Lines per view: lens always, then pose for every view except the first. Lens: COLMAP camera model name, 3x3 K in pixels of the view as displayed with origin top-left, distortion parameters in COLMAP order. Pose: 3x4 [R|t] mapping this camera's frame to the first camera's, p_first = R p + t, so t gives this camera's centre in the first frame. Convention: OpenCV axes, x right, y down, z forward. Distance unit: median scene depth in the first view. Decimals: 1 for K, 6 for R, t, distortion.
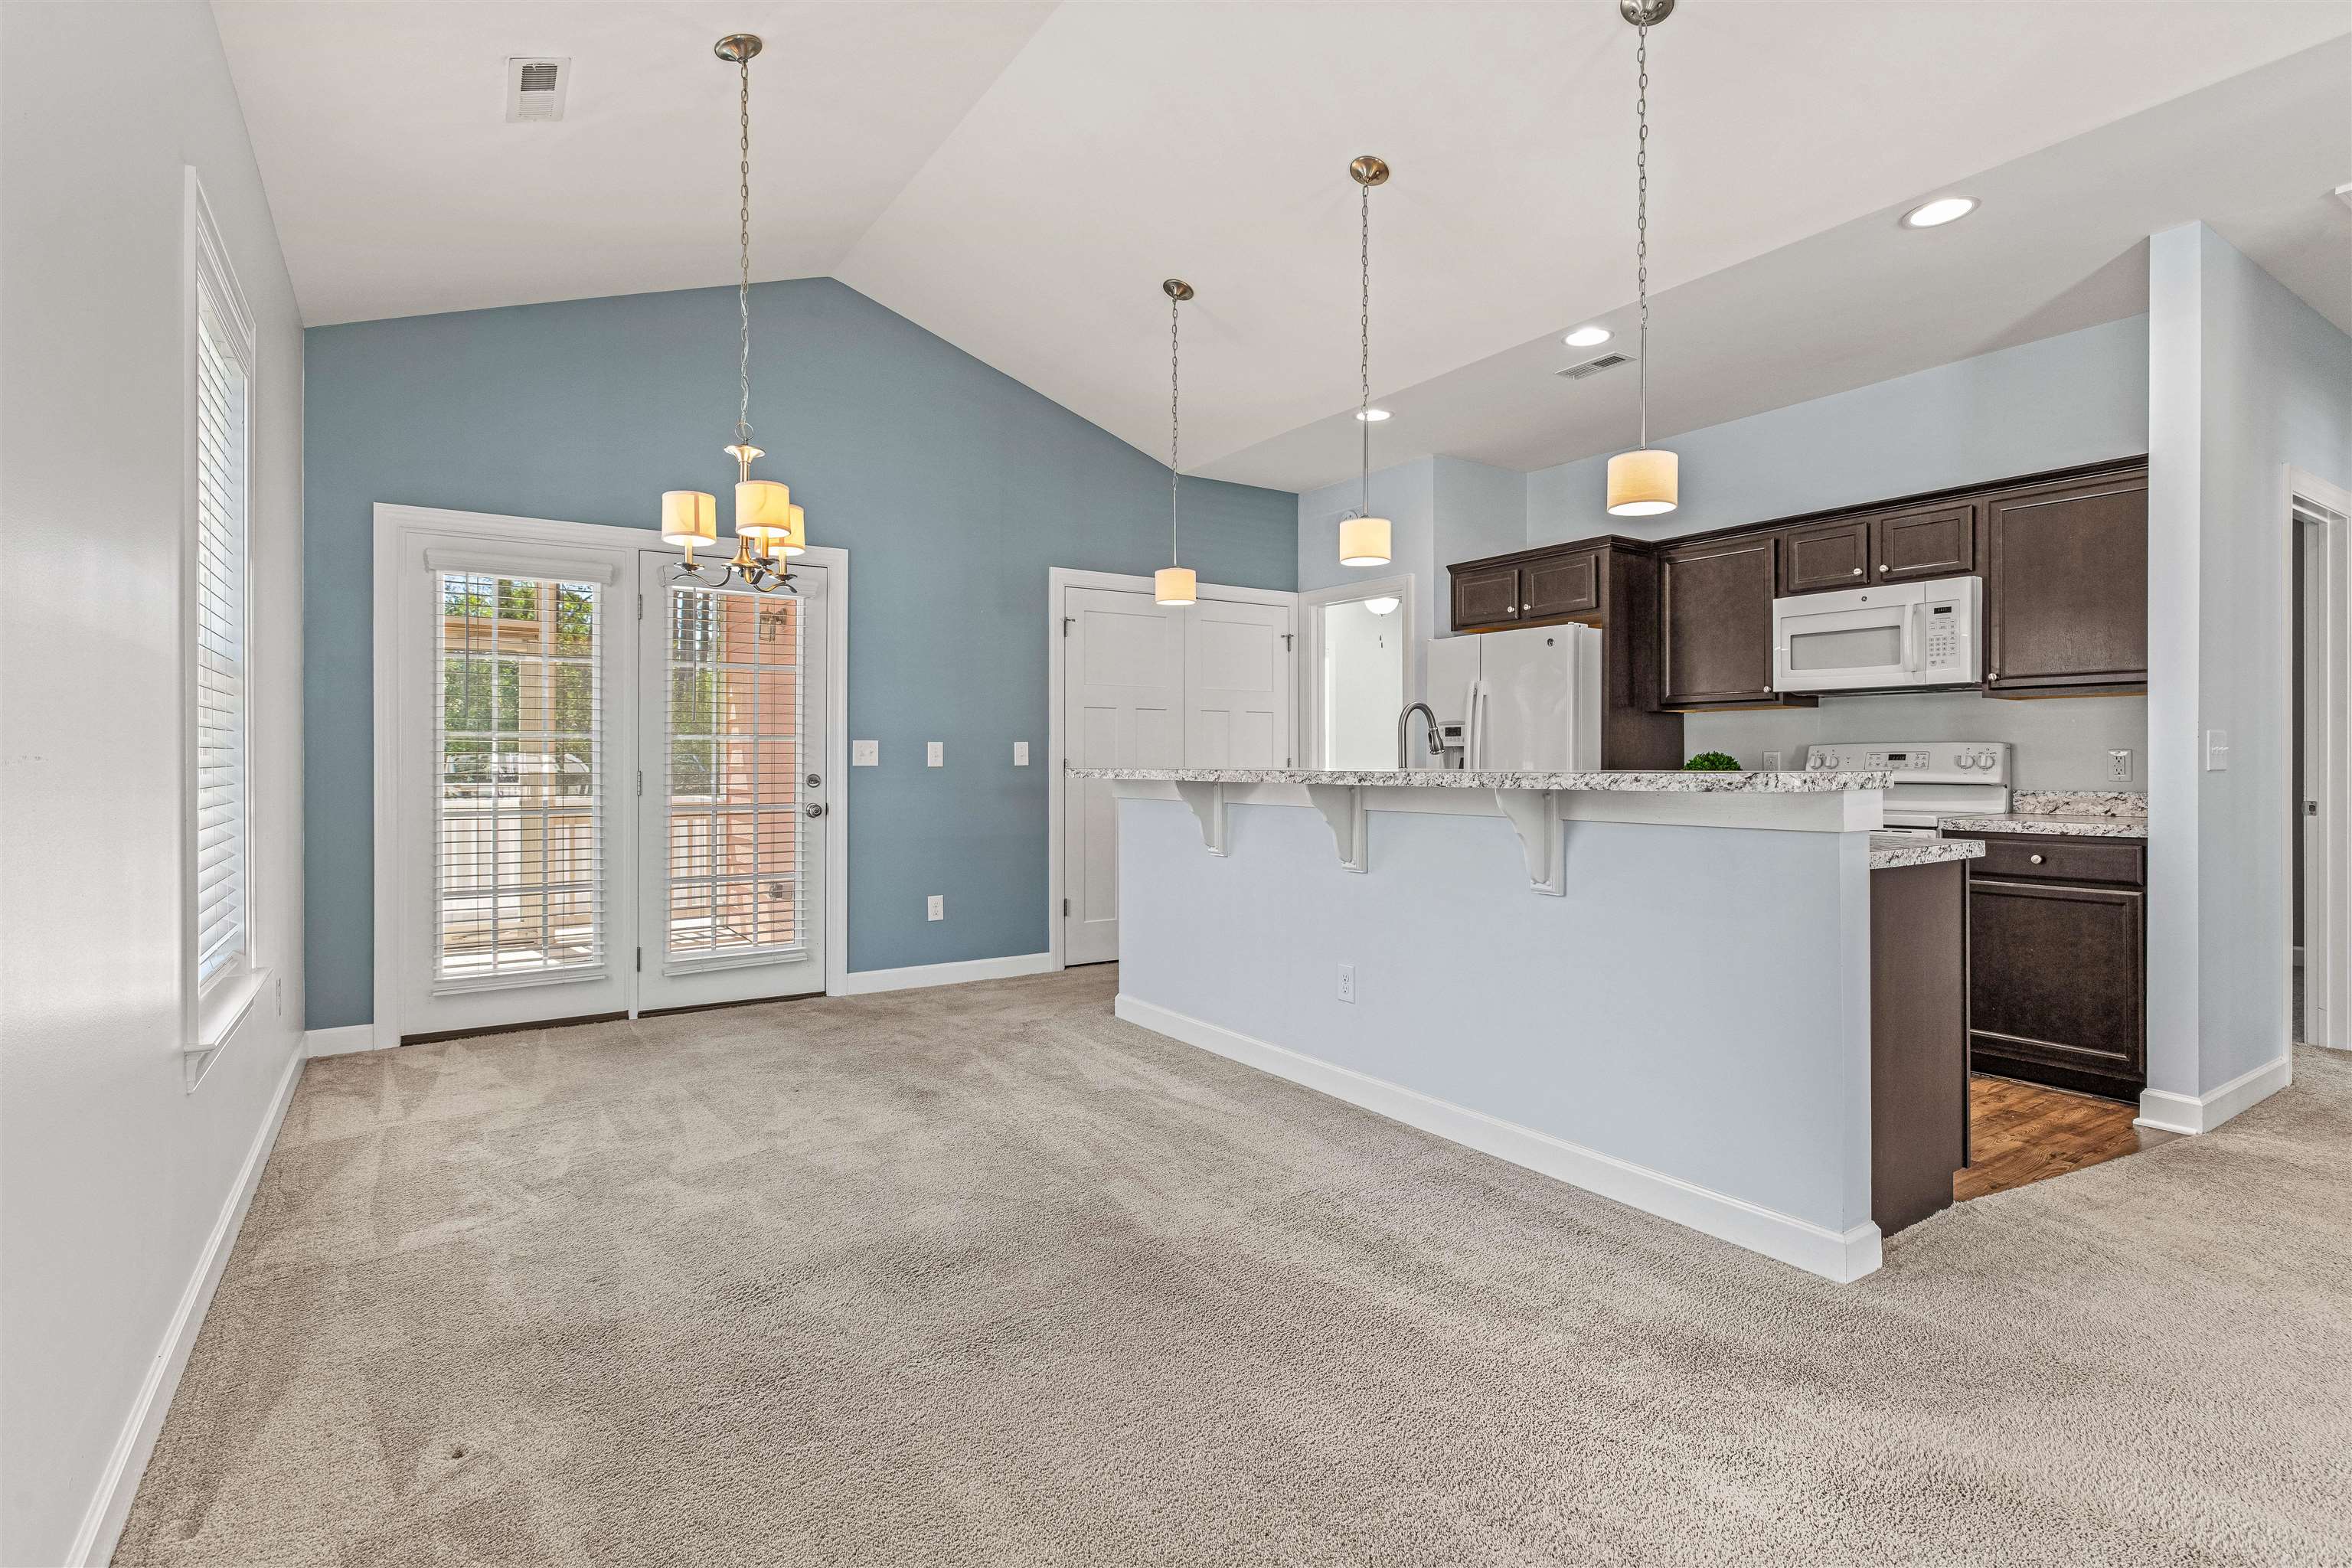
lens RADIAL K [[1148.3, 0, 1180.1], [0, 1148.3, 759.3], [0, 0, 1]] dist [-0.000350, 0.000584]
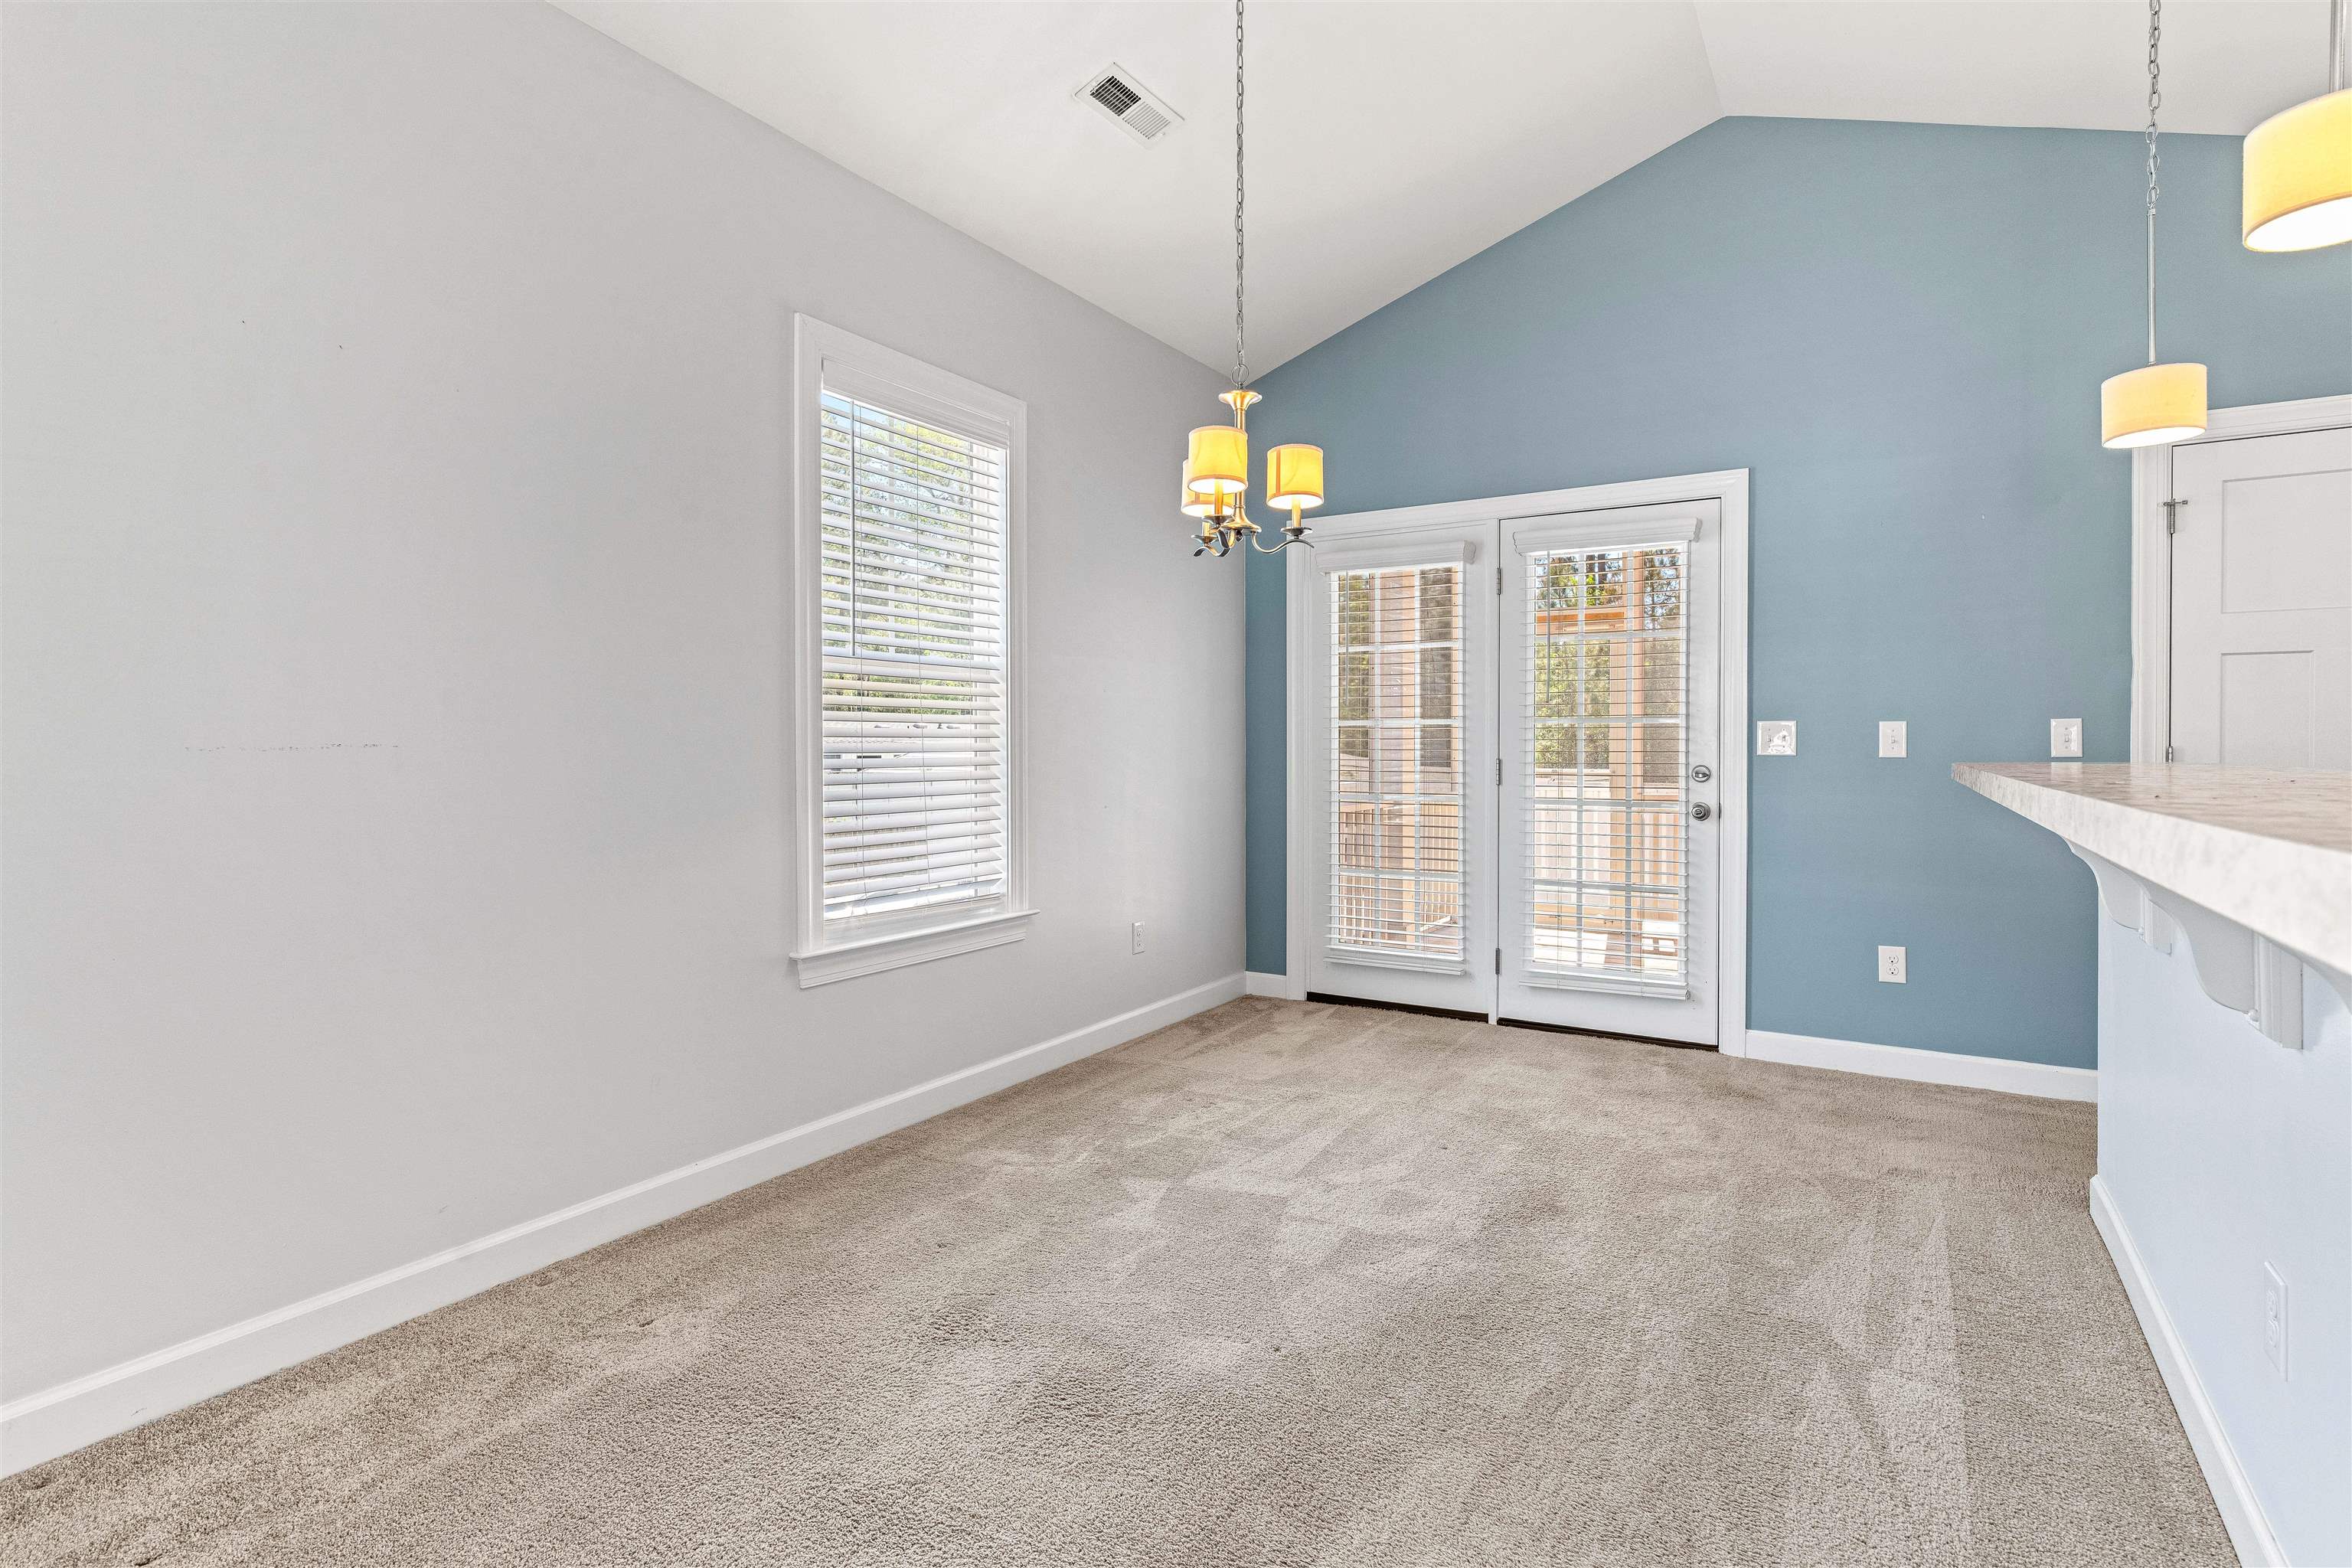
lens RADIAL K [[1148.3, 0, 1186.8], [0, 1148.3, 754.1], [0, 0, 1]] dist [-0.000350, 0.000584]
pose [[0.423661, 0.008969, -0.905776, 0.289062], [-0.001292, 0.999956, 0.009297, -0.001899], [0.905820, -0.002769, 0.423654, 0.419272]]
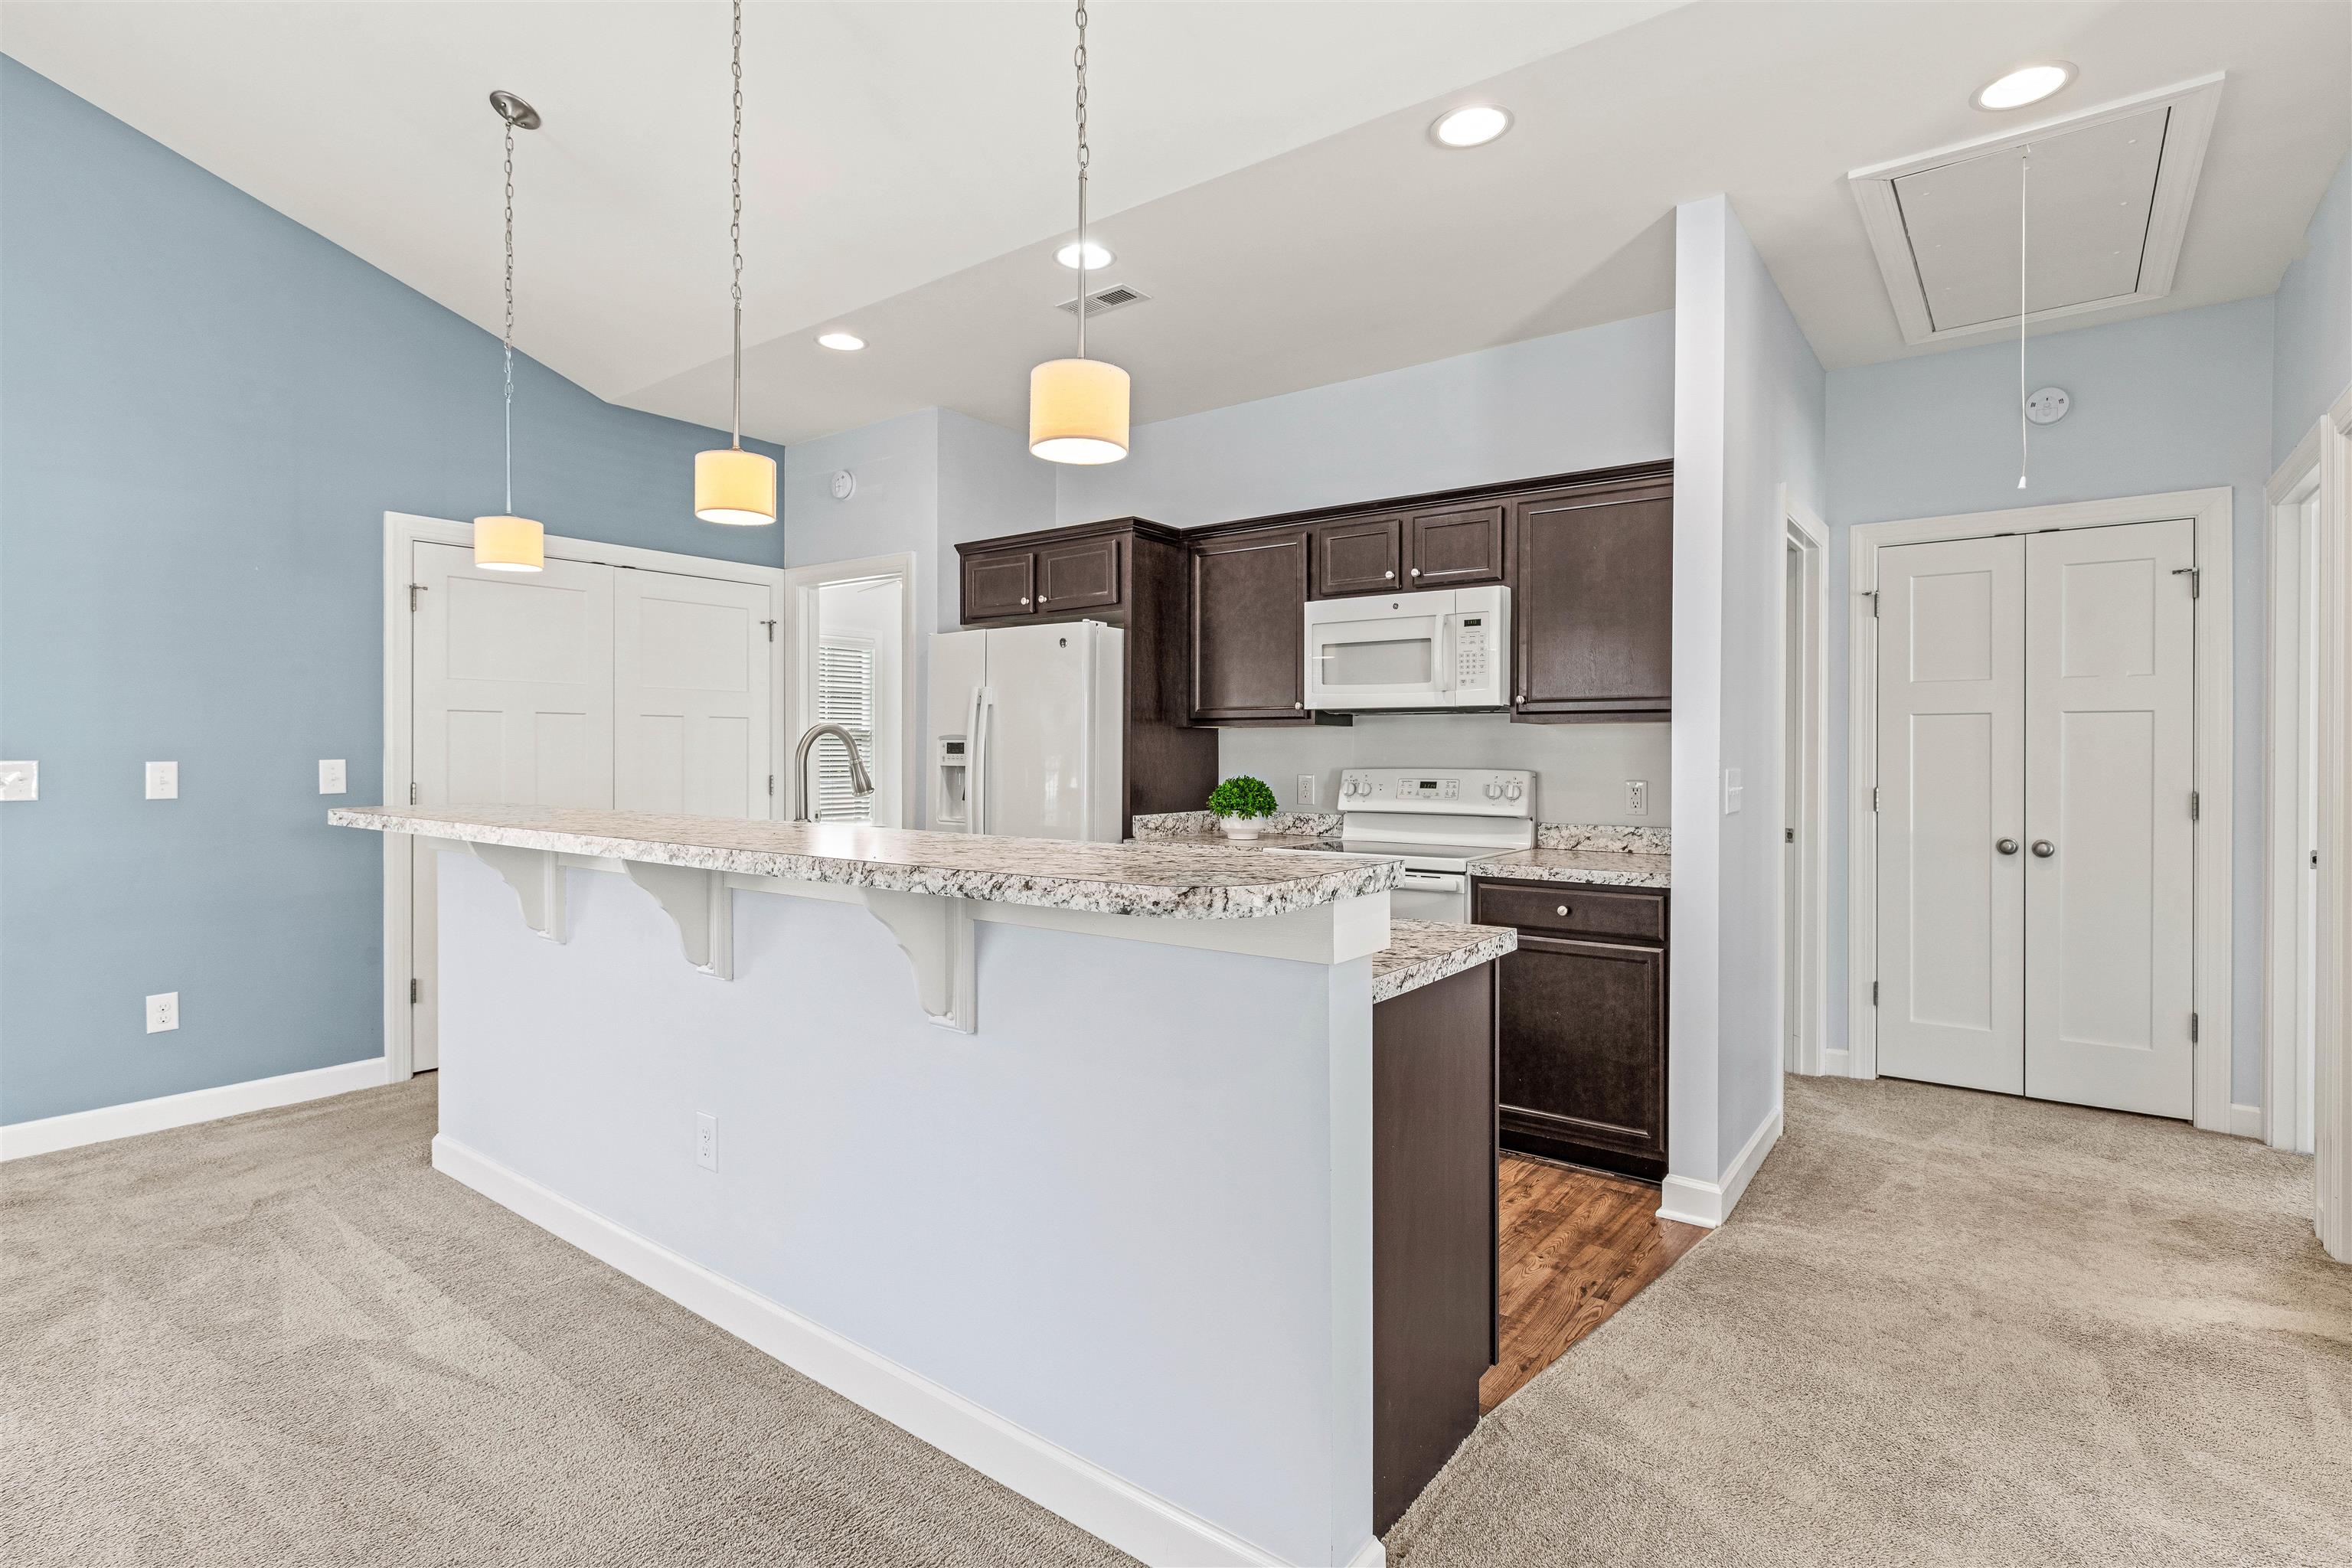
lens RADIAL K [[1148.3, 0, 1181.5], [0, 1148.3, 754.2], [0, 0, 1]] dist [-0.000350, 0.000584]
pose [[0.944109, 0.001992, 0.329629, 0.156355], [-0.003339, 0.999988, 0.003523, -0.030098], [-0.329618, -0.004427, 0.944104, 0.231586]]
